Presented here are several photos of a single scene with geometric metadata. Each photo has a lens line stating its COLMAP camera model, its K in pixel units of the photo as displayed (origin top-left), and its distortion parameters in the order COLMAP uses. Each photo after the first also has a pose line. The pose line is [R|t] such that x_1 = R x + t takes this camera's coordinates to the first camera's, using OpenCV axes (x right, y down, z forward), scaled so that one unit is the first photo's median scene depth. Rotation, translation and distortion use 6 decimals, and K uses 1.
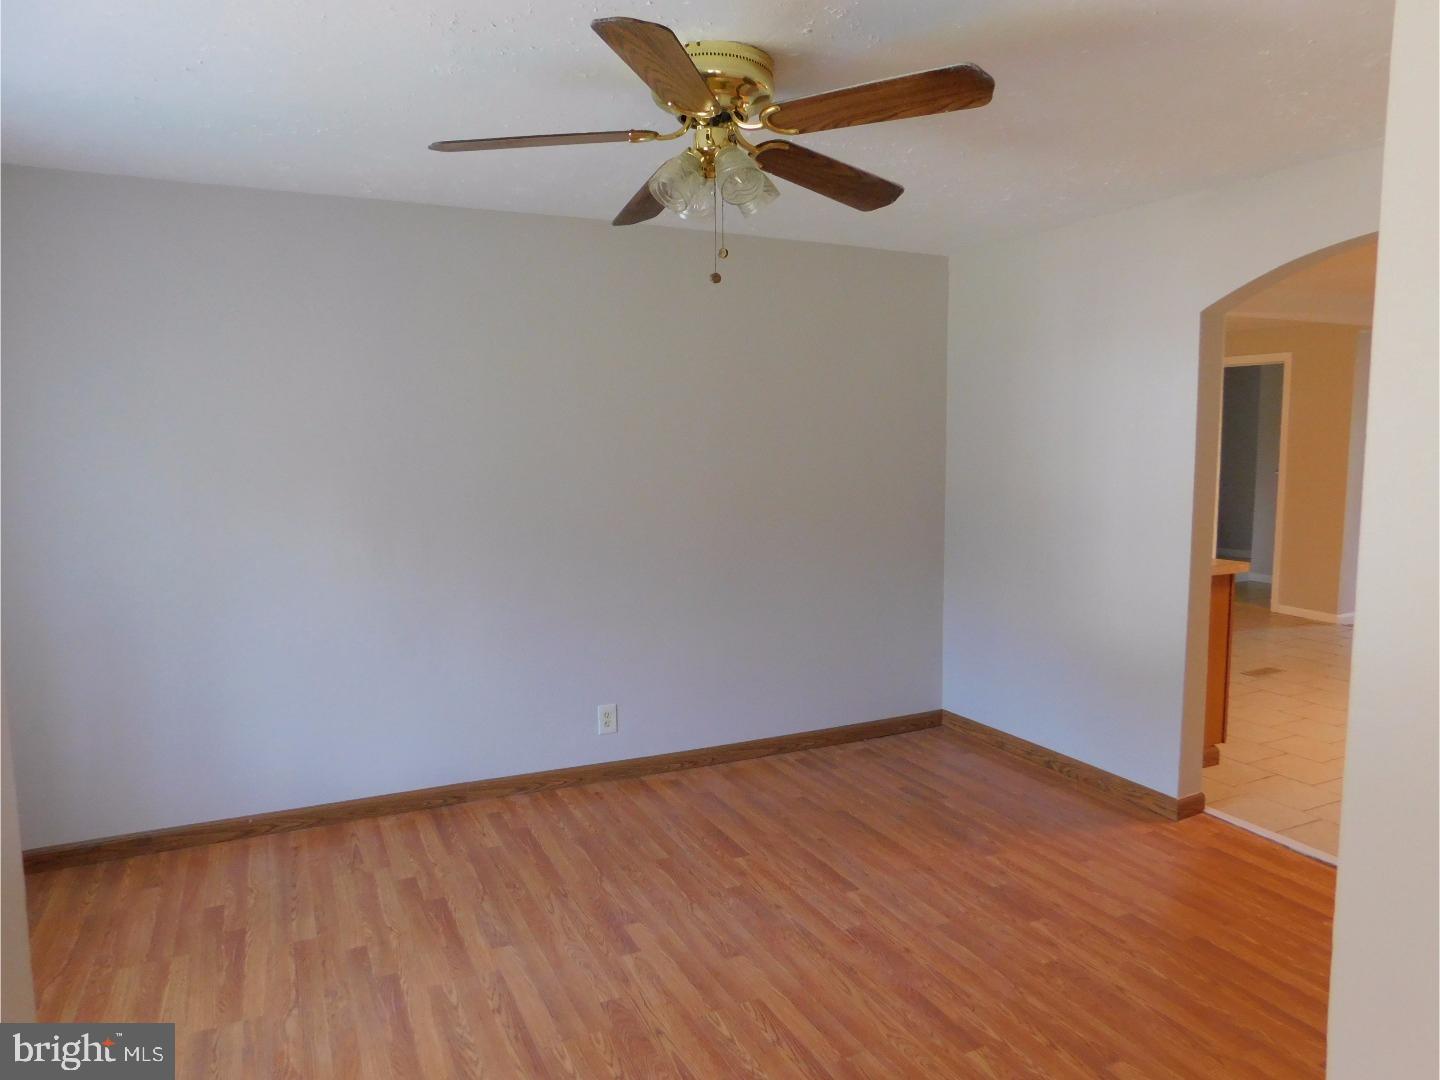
lens RADIAL K [[955.7, 0, 720.0], [0, 955.7, 540.0], [0, 0, 1]] dist [-0.061296, 0.047443]
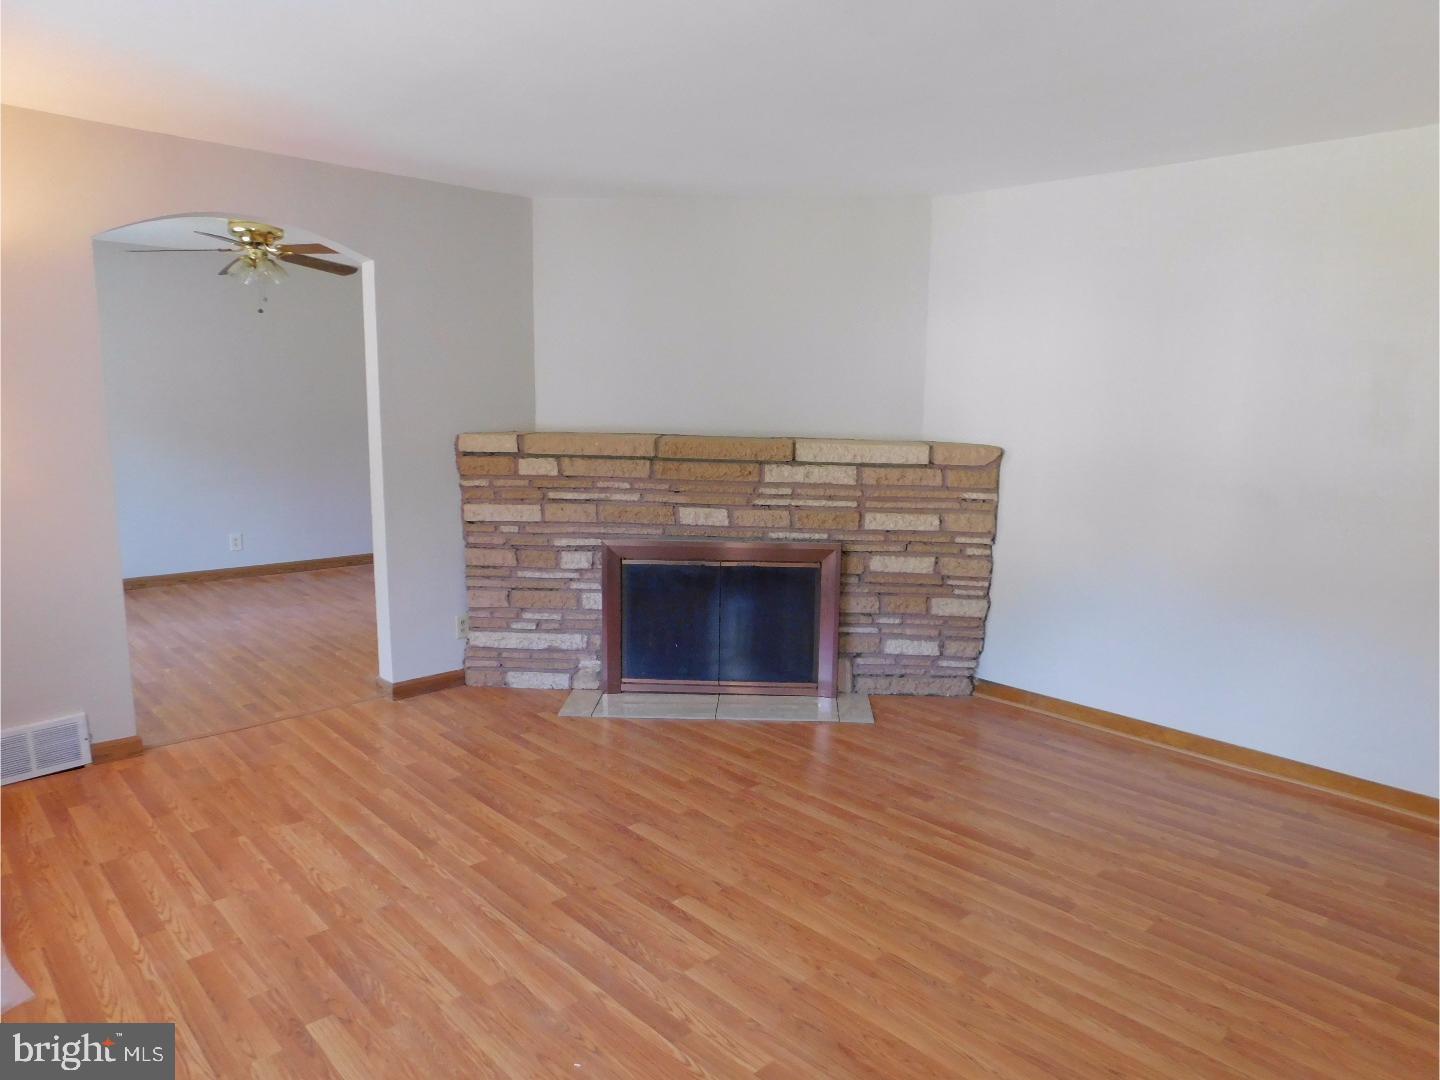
lens RADIAL K [[955.7, 0, 720.0], [0, 955.7, 540.0], [0, 0, 1]] dist [-0.061296, 0.047443]
pose [[0.952386, -0.028534, 0.303555, 0.281697], [0.011040, 0.998186, 0.059192, 0.131479], [-0.304694, -0.053022, 0.950973, -1.269200]]
